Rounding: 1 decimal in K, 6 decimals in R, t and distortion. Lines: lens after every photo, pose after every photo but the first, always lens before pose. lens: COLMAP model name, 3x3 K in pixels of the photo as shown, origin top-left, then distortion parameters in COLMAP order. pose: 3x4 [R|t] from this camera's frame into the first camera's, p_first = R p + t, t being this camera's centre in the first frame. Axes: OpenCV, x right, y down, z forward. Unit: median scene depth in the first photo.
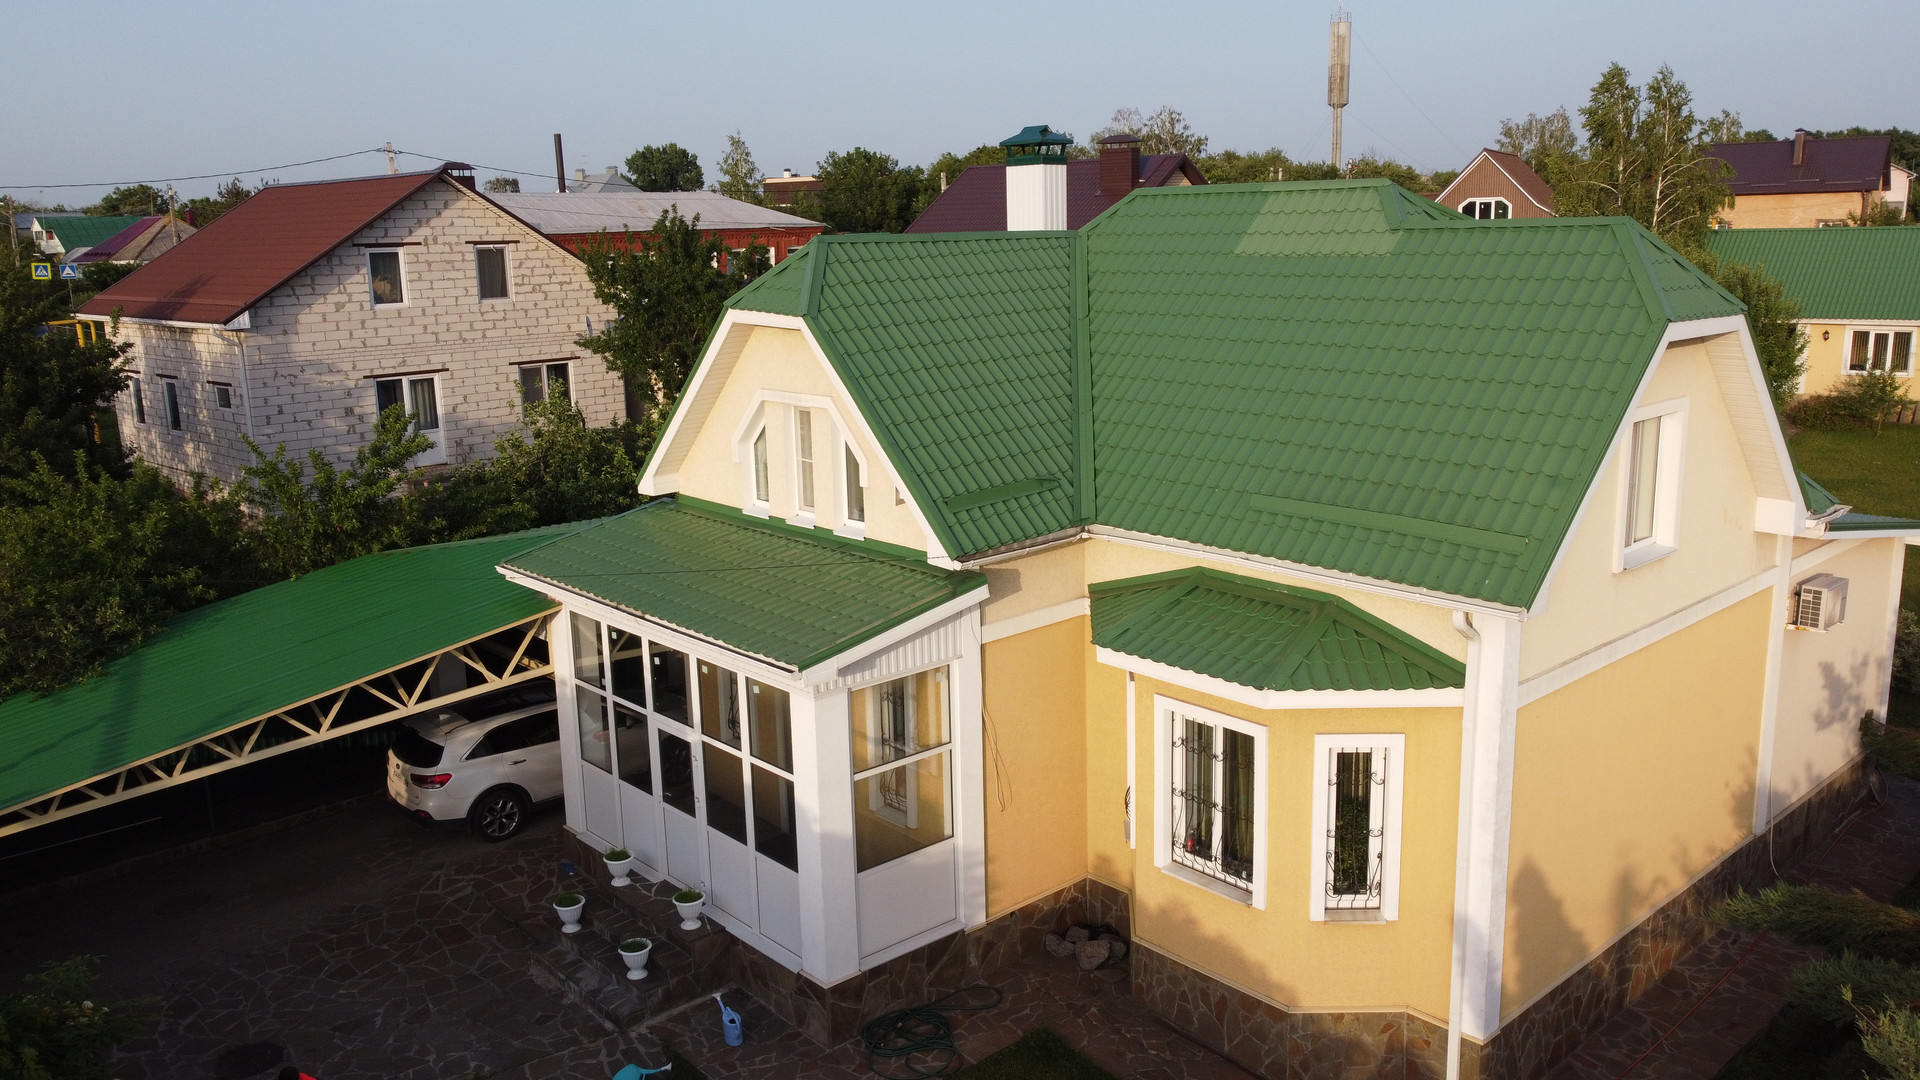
lens RADIAL K [[1438.5, 0, 970.4], [0, 1438.5, 535.9], [0, 0, 1]] dist [-0.006198, -0.004310]
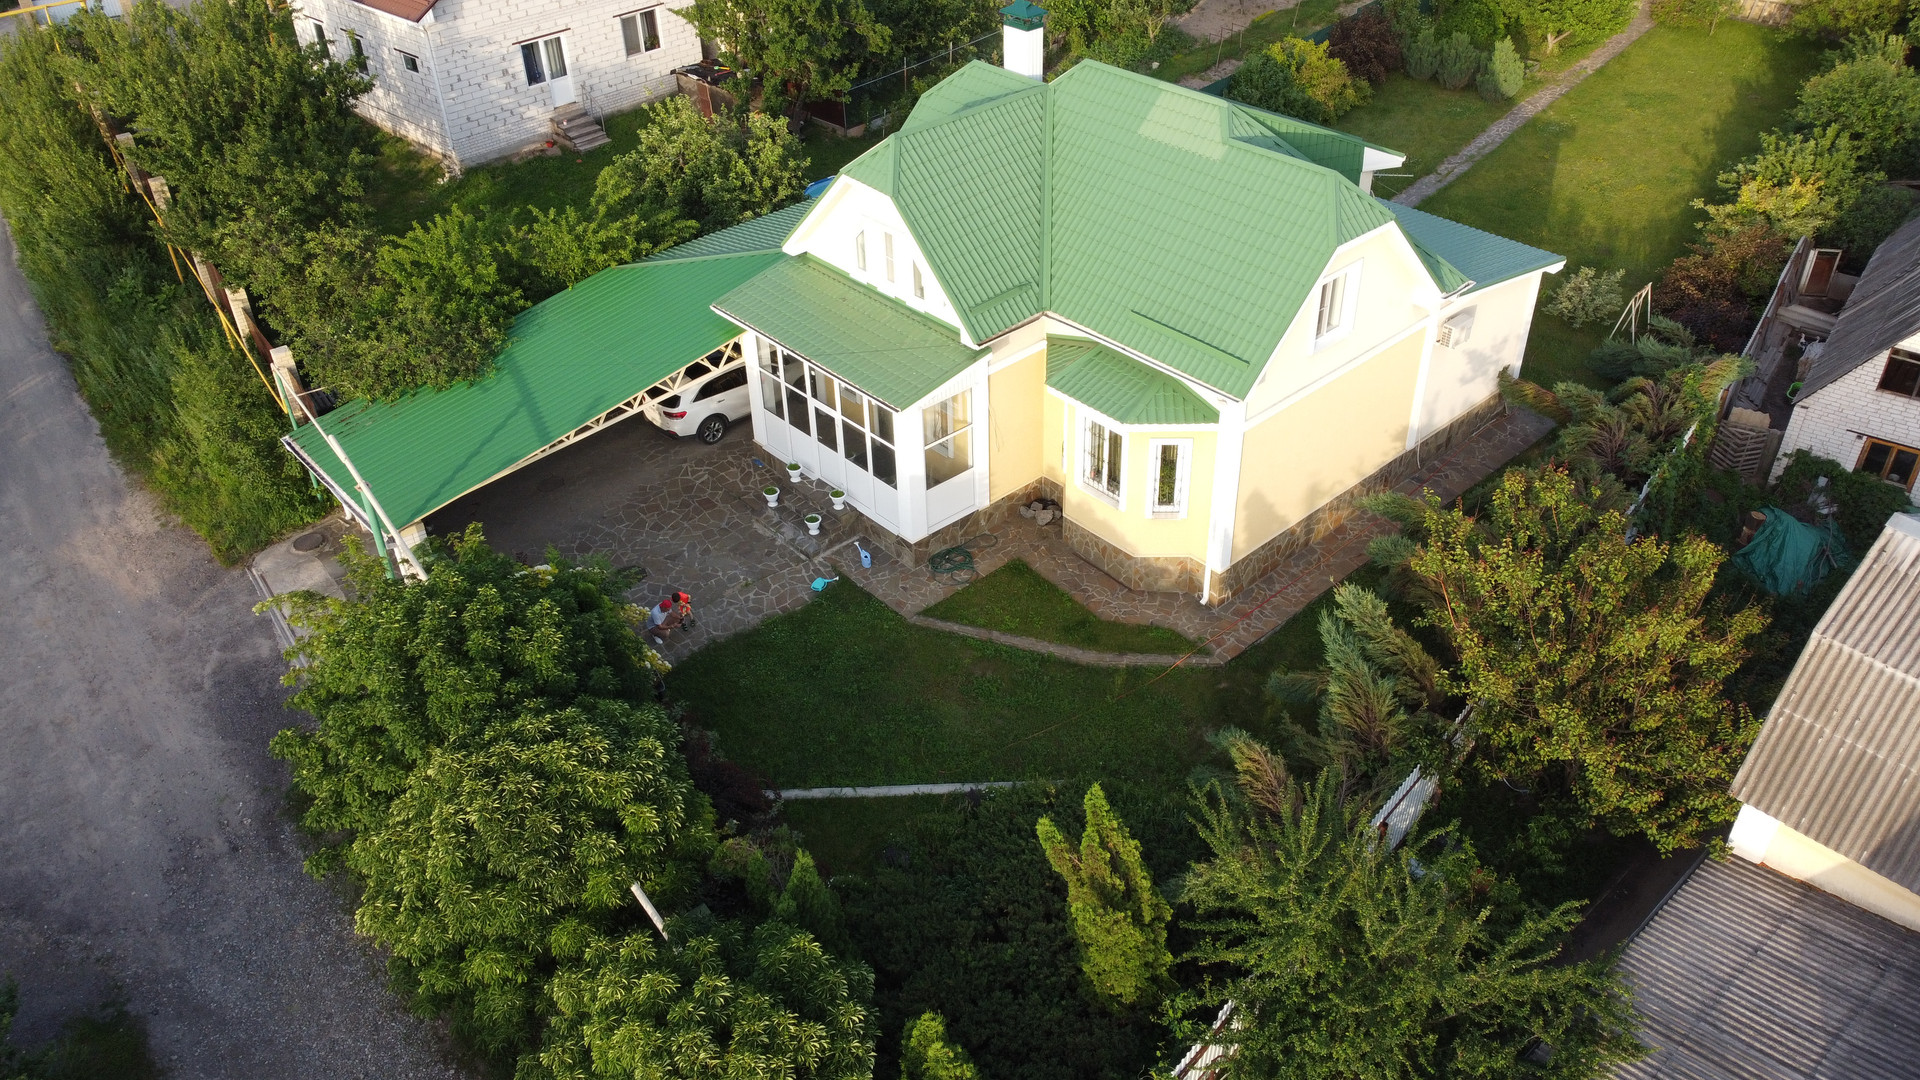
lens RADIAL K [[1438.5, 0, 970.4], [0, 1438.5, 535.9], [0, 0, 1]] dist [-0.006198, -0.004310]
pose [[0.999964, -0.001934, 0.008310, -0.031503], [-0.001616, 0.913455, 0.406937, -0.491560], [-0.008378, -0.406935, 0.913419, -0.808336]]
